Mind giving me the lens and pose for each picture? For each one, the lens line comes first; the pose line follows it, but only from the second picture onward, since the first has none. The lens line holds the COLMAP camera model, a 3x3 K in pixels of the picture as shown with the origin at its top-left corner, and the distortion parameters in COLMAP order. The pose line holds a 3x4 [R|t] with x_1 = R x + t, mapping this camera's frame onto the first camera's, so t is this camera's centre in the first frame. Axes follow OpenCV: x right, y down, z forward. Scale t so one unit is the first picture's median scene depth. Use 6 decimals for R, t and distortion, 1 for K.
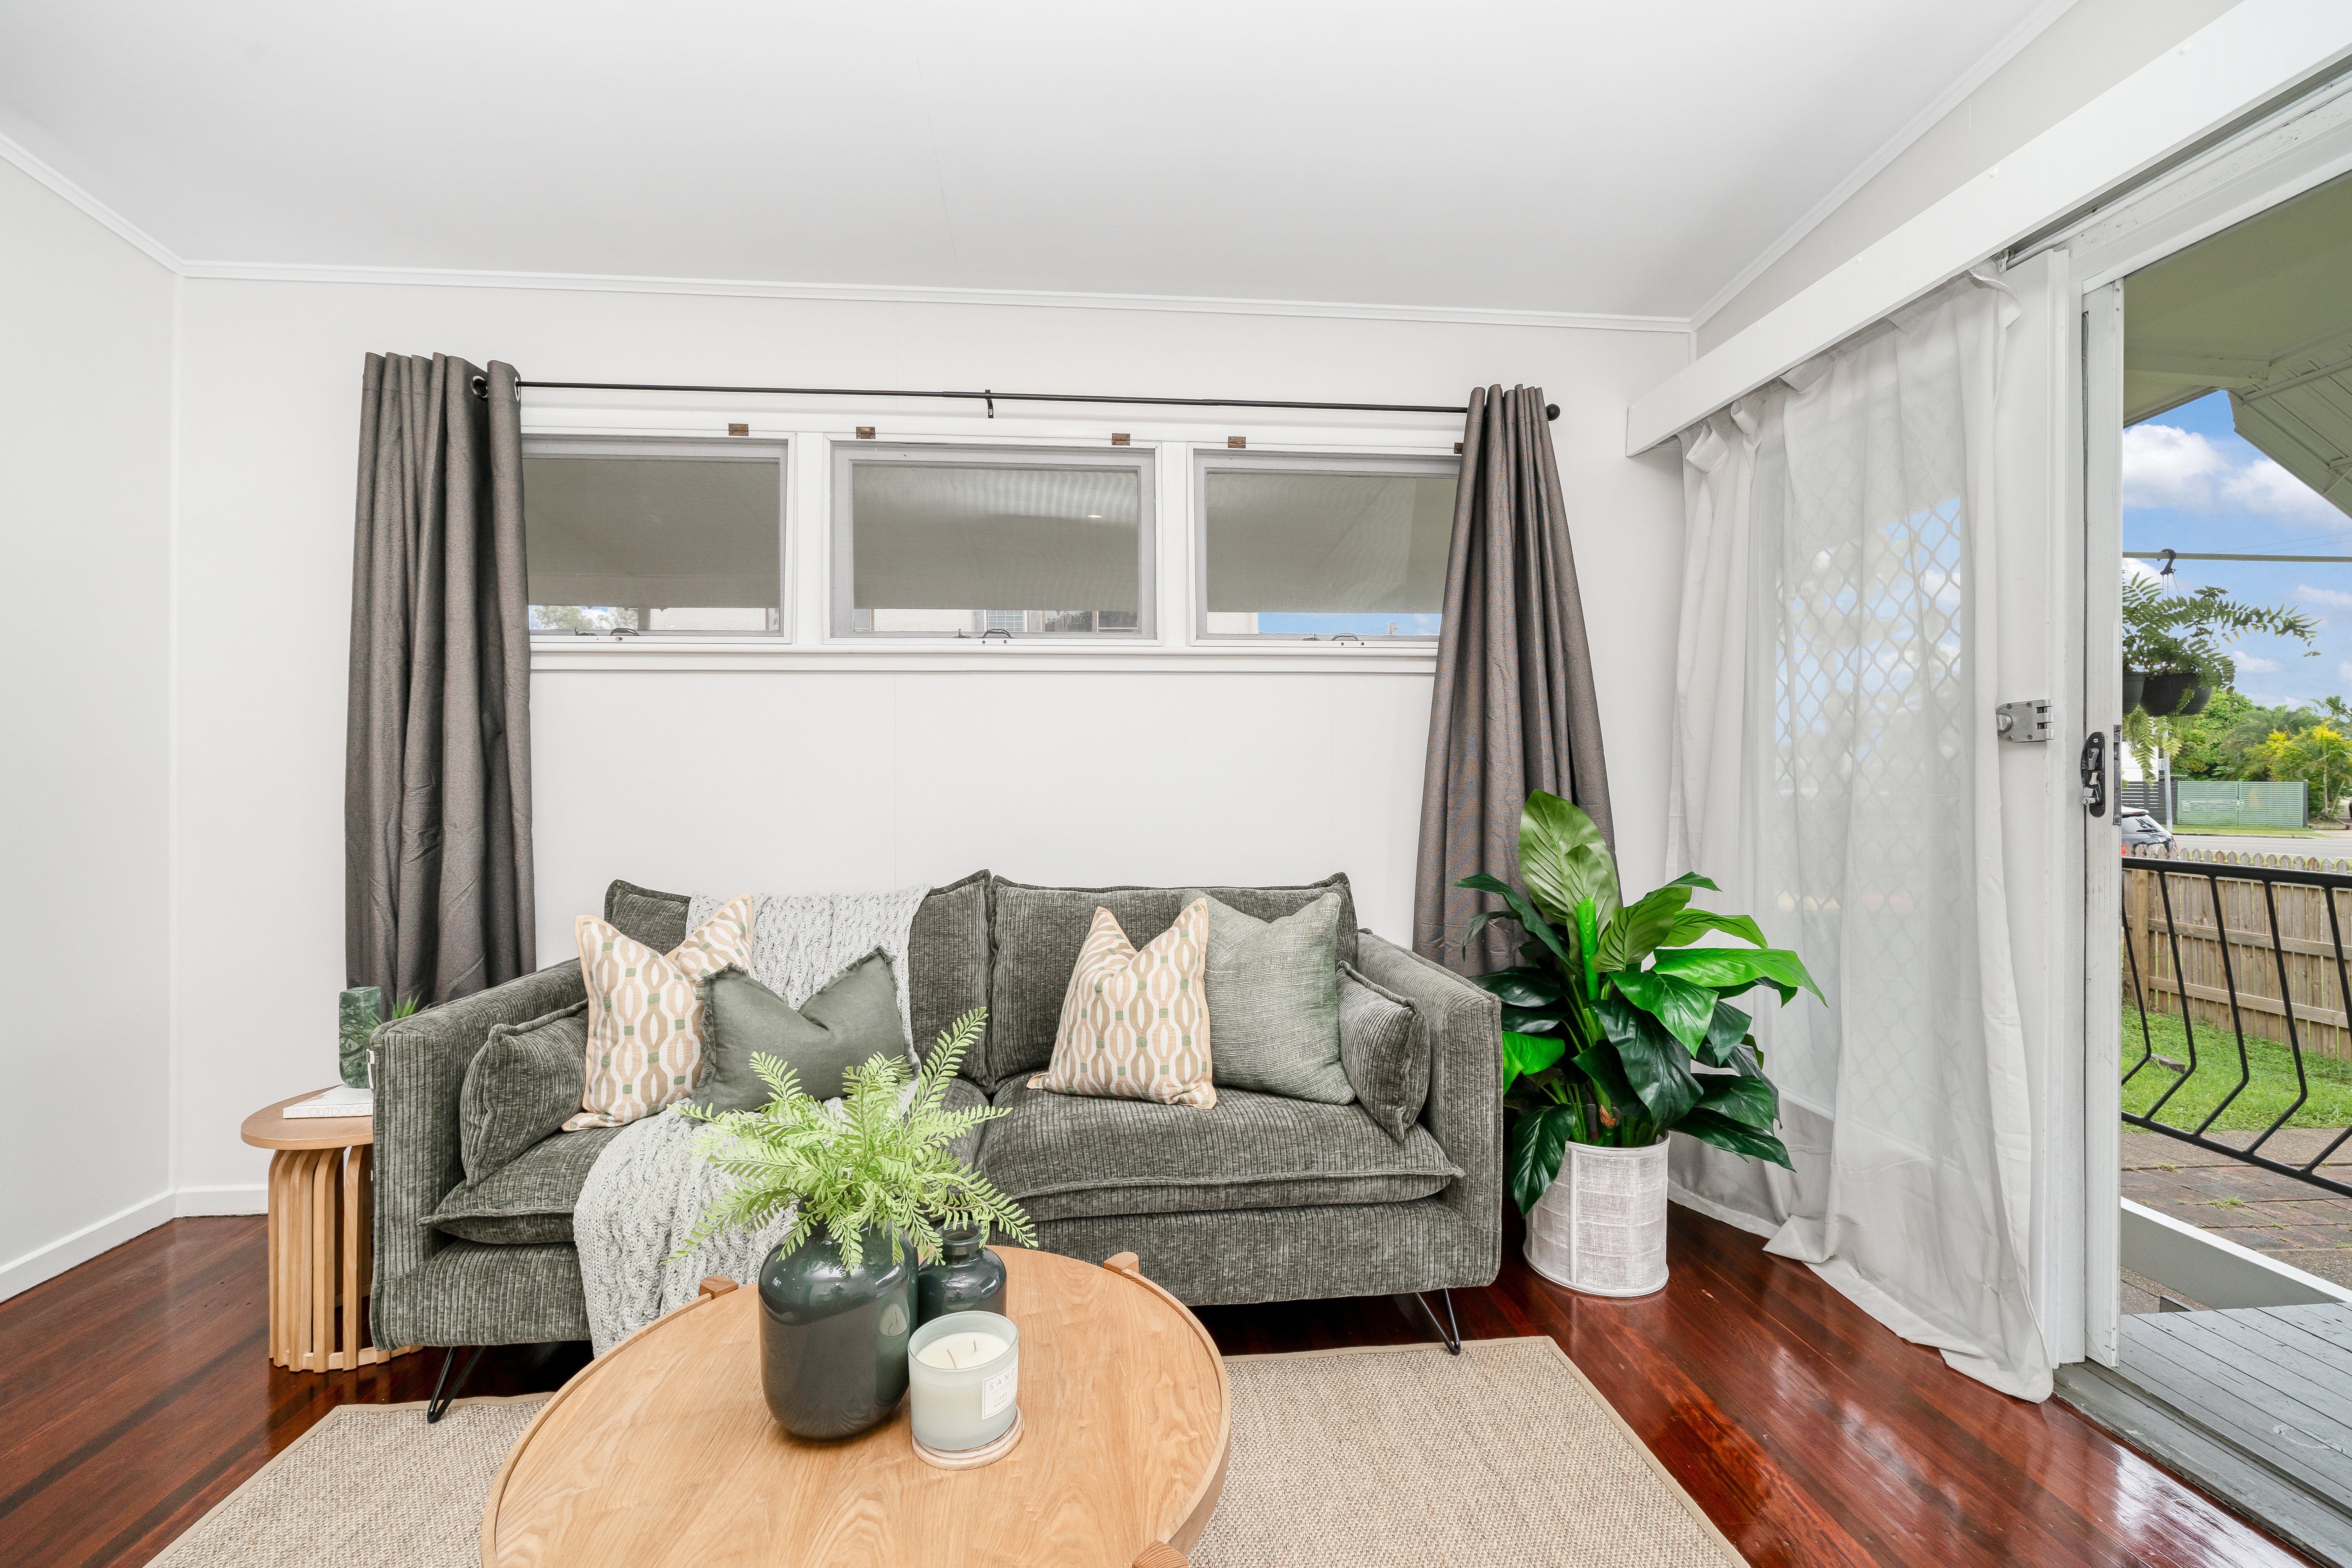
lens RADIAL K [[1015.0, 0, 1198.0], [0, 1015.0, 750.0], [0, 0, 1]] dist [0.001987, 0.000429]
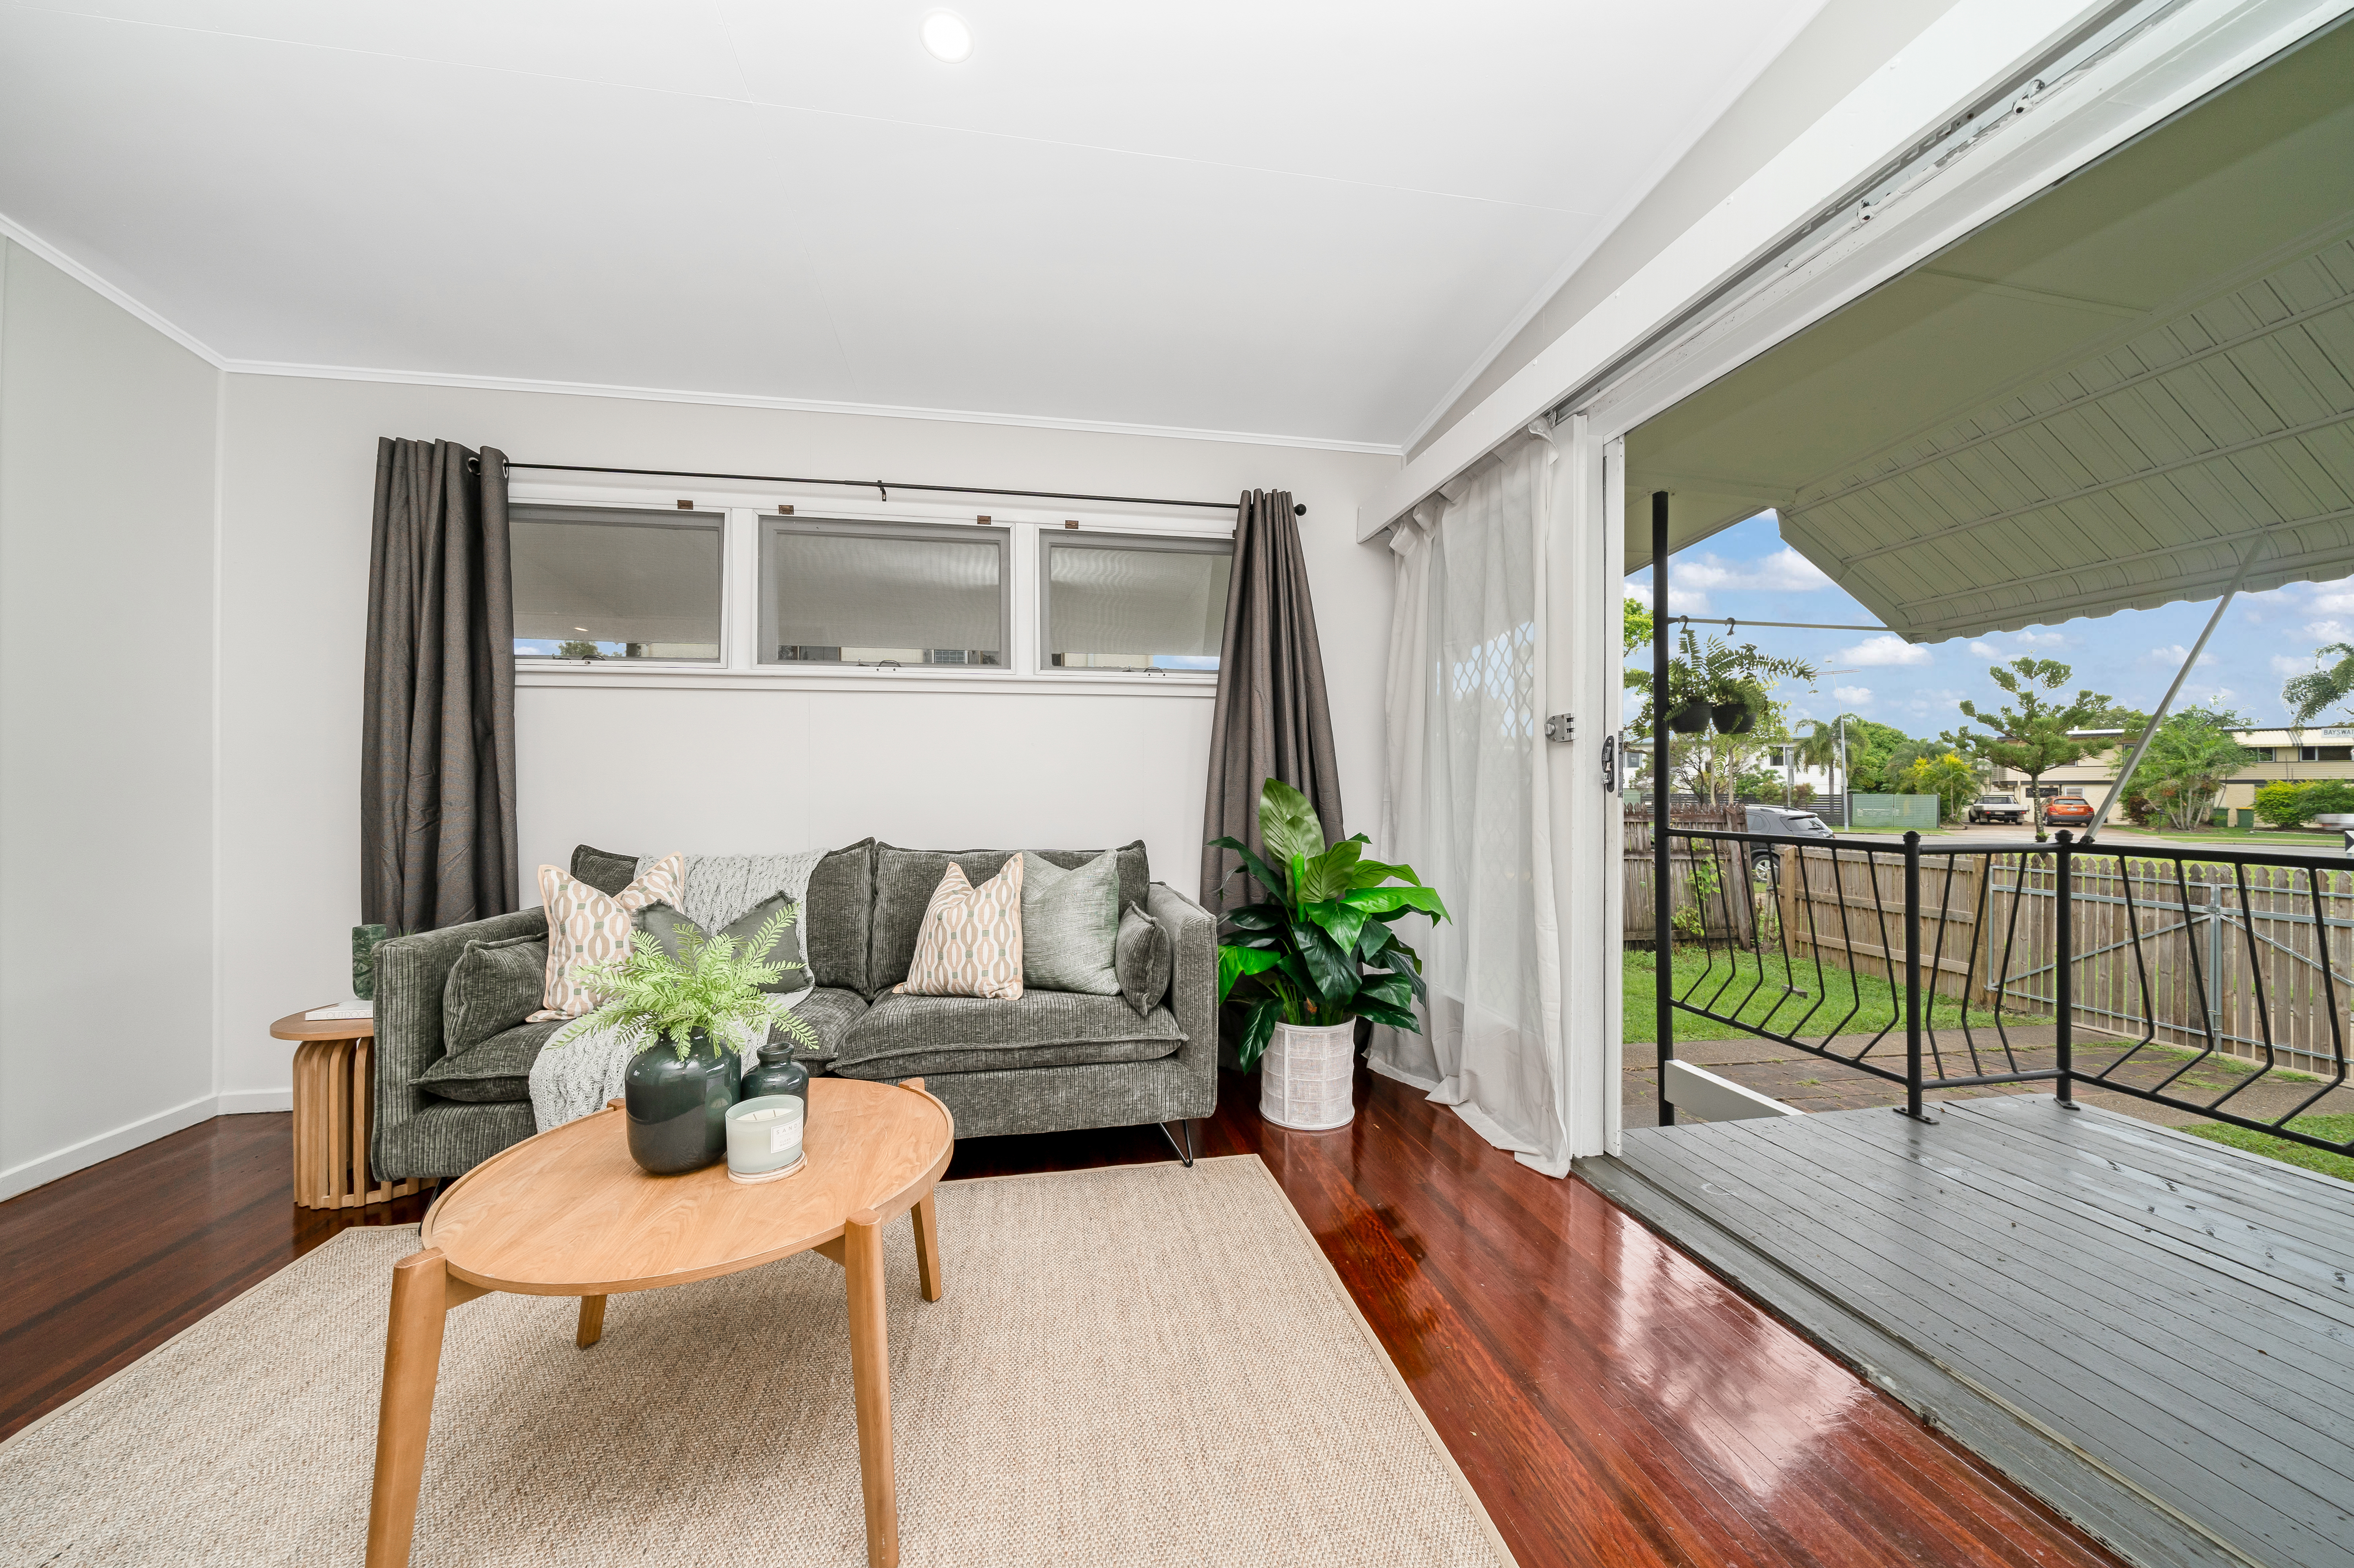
lens RADIAL K [[808.8, 0, 1180.7], [0, 808.8, 767.9], [0, 0, 1]] dist [-0.001771, -0.000224]
pose [[0.996567, 0.003887, 0.082700, 0.135521], [-0.004063, 0.999990, 0.001960, 0.027200], [-0.082691, -0.002290, 0.996573, -0.126753]]
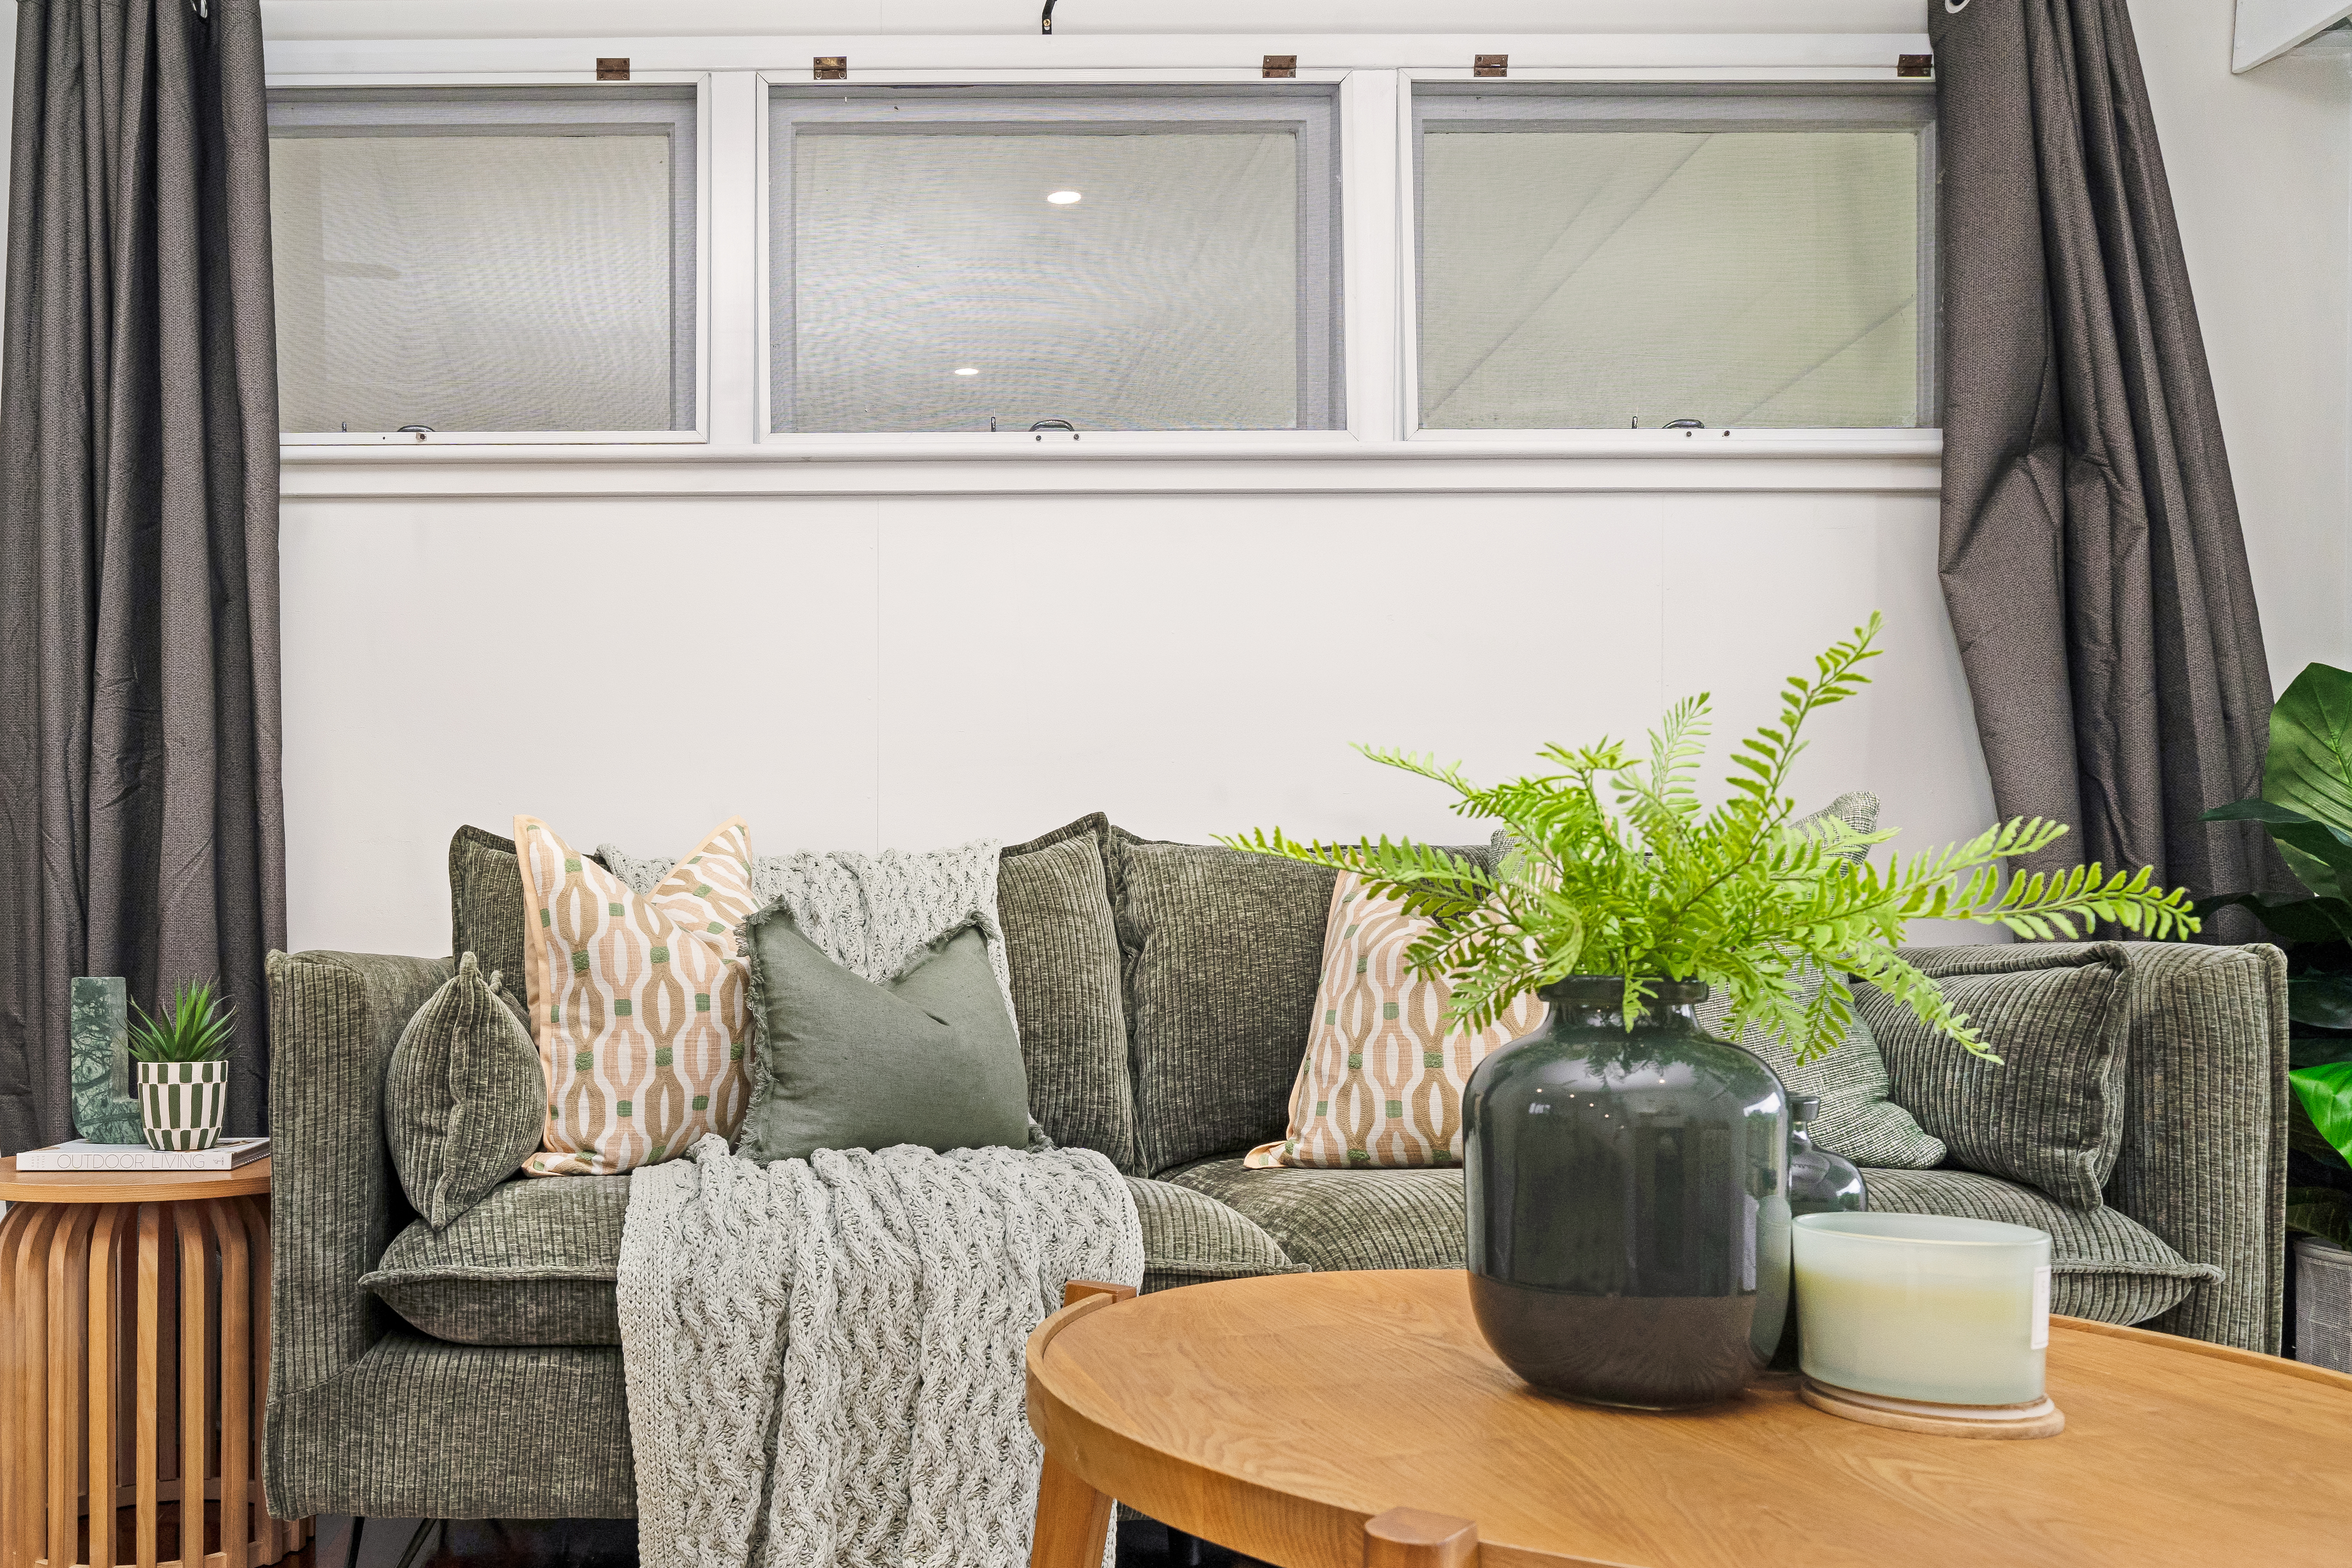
lens RADIAL K [[1763.9, 0, 854.6], [0, 1763.9, 887.7], [0, 0, 1]] dist [0.006594, -0.000648]
pose [[0.996083, -0.003772, -0.088348, -0.313628], [0.004322, 0.999972, 0.006034, 0.185716], [0.088323, -0.006392, 0.996071, 0.032629]]
